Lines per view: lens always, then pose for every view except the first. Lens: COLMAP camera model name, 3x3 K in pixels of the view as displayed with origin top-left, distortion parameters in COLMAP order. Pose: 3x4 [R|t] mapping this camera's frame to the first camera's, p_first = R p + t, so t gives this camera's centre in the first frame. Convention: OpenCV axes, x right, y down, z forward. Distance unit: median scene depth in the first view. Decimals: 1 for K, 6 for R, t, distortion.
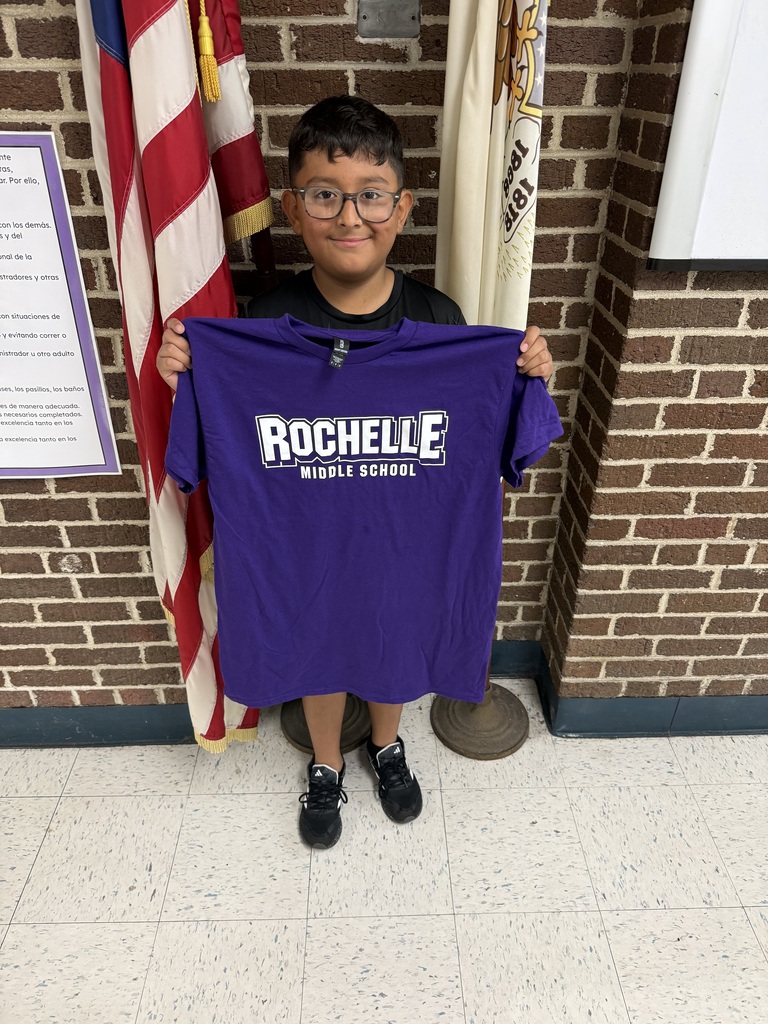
lens RADIAL K [[727.4, 0, 385.3], [0, 727.4, 516.0], [0, 0, 1]] dist [-0.000809, -0.014722]
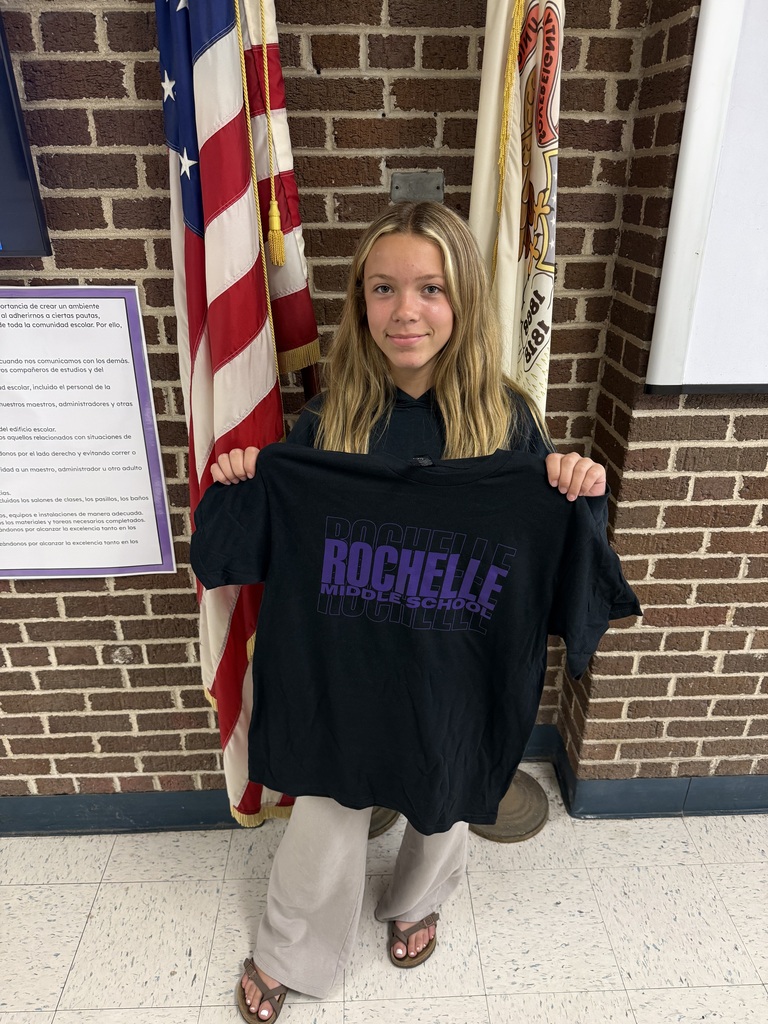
lens RADIAL K [[727.4, 0, 385.4], [0, 727.4, 516.0], [0, 0, 1]] dist [-0.000809, -0.014722]
pose [[0.999943, -0.008724, 0.006094, -0.047632], [0.009343, 0.993863, -0.110223, -0.017673], [-0.005095, 0.110274, 0.993888, -0.099338]]
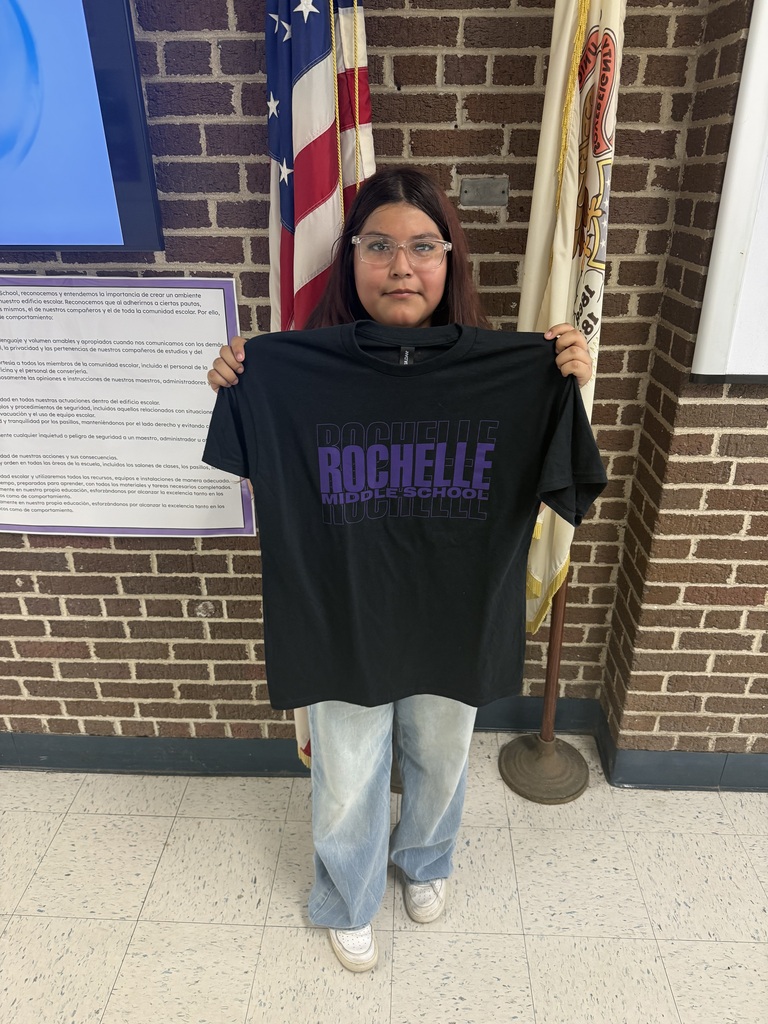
lens RADIAL K [[727.4, 0, 384.7], [0, 727.4, 512.8], [0, 0, 1]] dist [-0.000809, -0.014722]
pose [[0.997689, 0.023304, -0.063820, -0.062003], [-0.030460, 0.993064, -0.113558, 0.033627], [0.060731, 0.115240, 0.991479, -0.196105]]
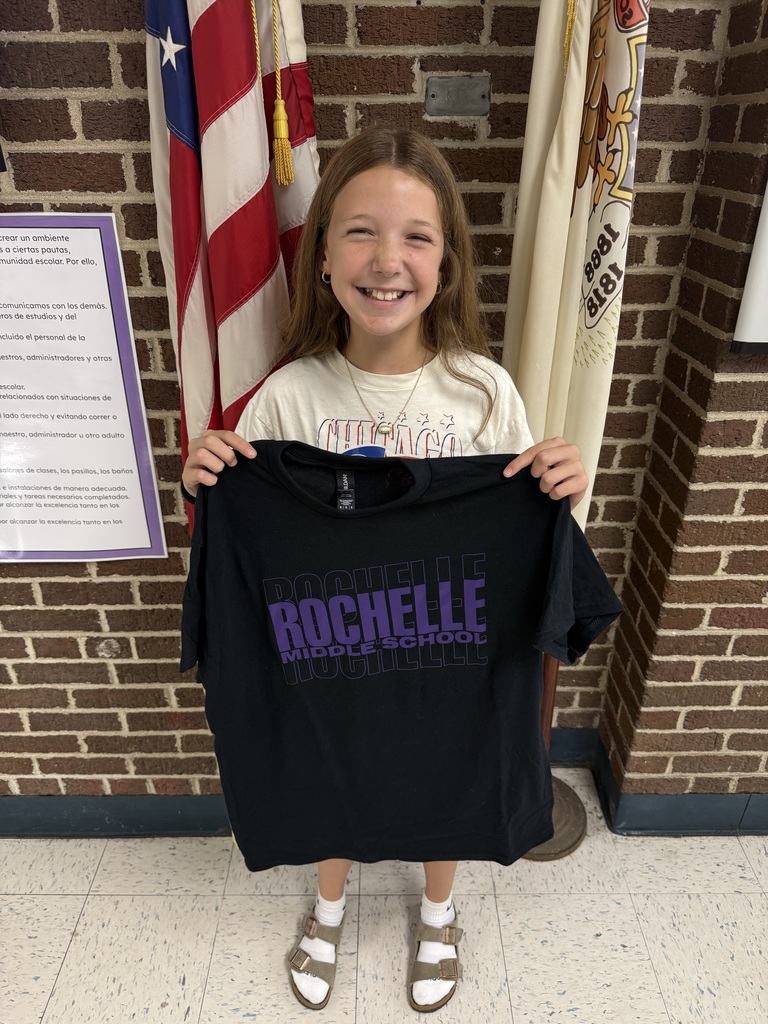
lens RADIAL K [[727.4, 0, 384.0], [0, 727.4, 514.9], [0, 0, 1]] dist [-0.000809, -0.014722]
pose [[0.999737, 0.007702, -0.021589, -0.055212], [-0.009041, 0.997997, -0.062613, -0.052784], [0.021063, 0.062792, 0.997804, 0.050623]]
